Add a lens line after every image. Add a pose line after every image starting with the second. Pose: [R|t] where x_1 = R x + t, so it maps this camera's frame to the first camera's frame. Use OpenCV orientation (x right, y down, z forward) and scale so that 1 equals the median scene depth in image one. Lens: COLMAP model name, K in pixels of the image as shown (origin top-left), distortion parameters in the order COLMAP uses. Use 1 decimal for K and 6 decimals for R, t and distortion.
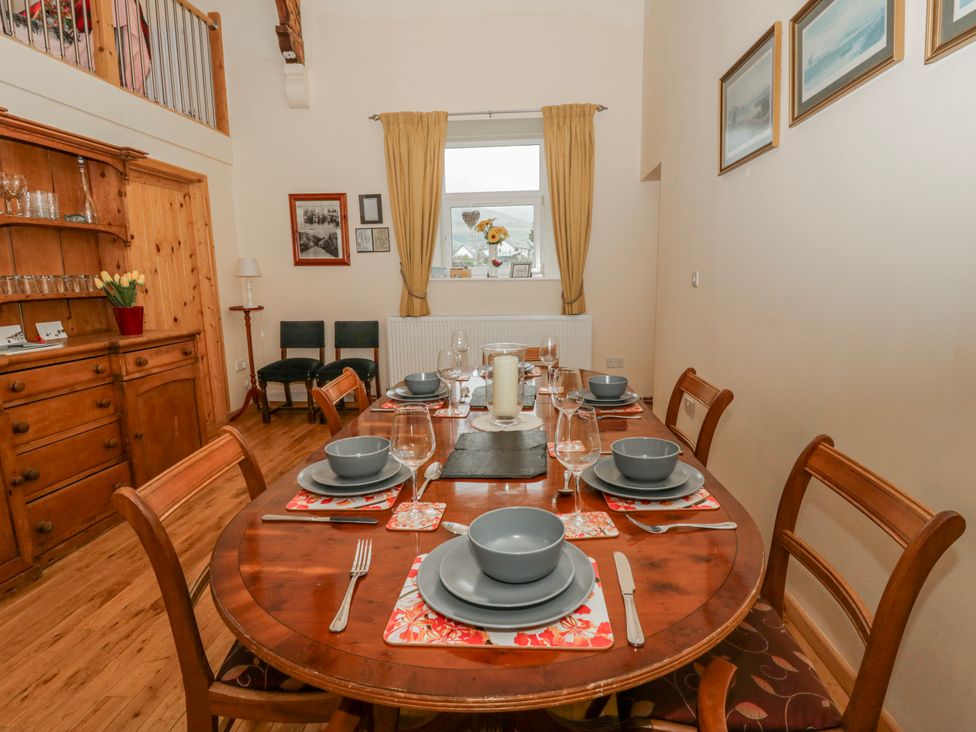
lens RADIAL K [[516.0, 0, 503.7], [0, 516.0, 365.8], [0, 0, 1]] dist [0.003050, -0.016219]
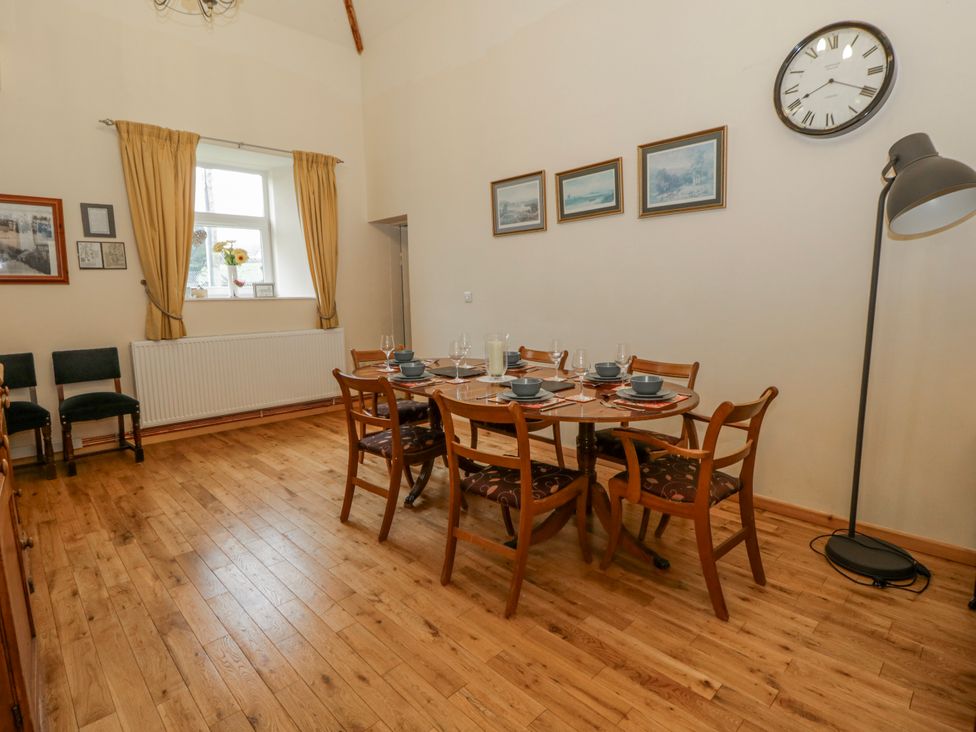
lens RADIAL K [[516.0, 0, 503.7], [0, 516.0, 365.8], [0, 0, 1]] dist [0.003050, -0.016219]
pose [[0.660040, -0.104461, 0.743932, -0.533138], [0.131026, 0.991114, 0.022919, 0.013137], [-0.739715, 0.082347, 0.667862, -0.082280]]
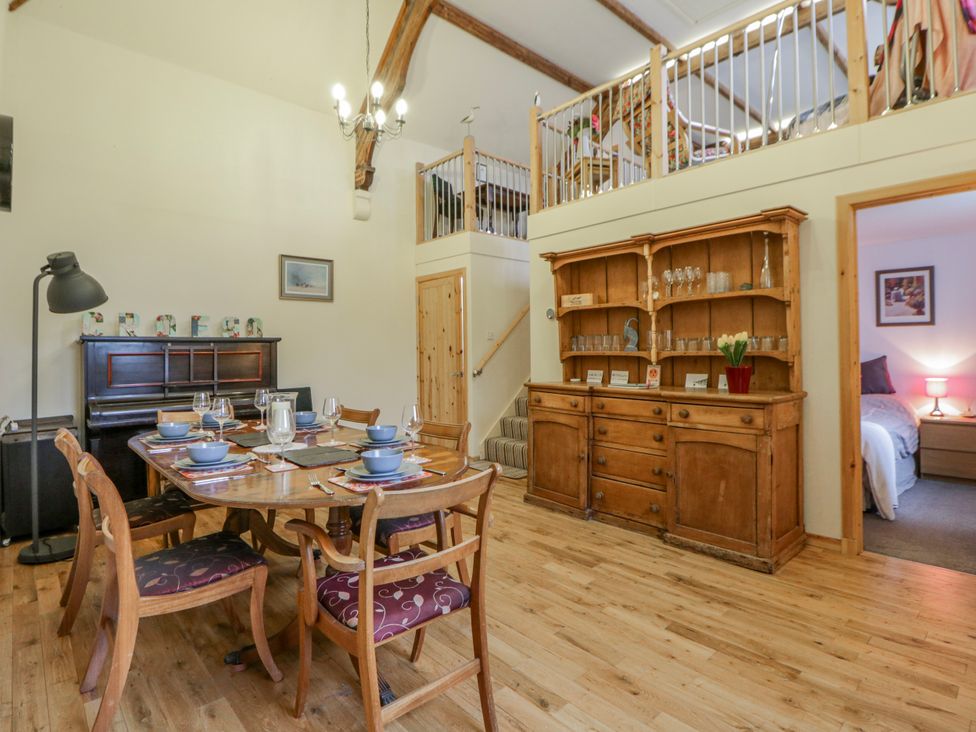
lens RADIAL K [[494.8, 0, 488.5], [0, 494.8, 341.8], [0, 0, 1]] dist [0.001046, -0.013382]
pose [[-0.697266, 0.010249, -0.716739, 0.249667], [-0.100180, 0.988691, 0.111597, -0.165221], [0.709778, 0.149616, -0.688354, 0.970138]]
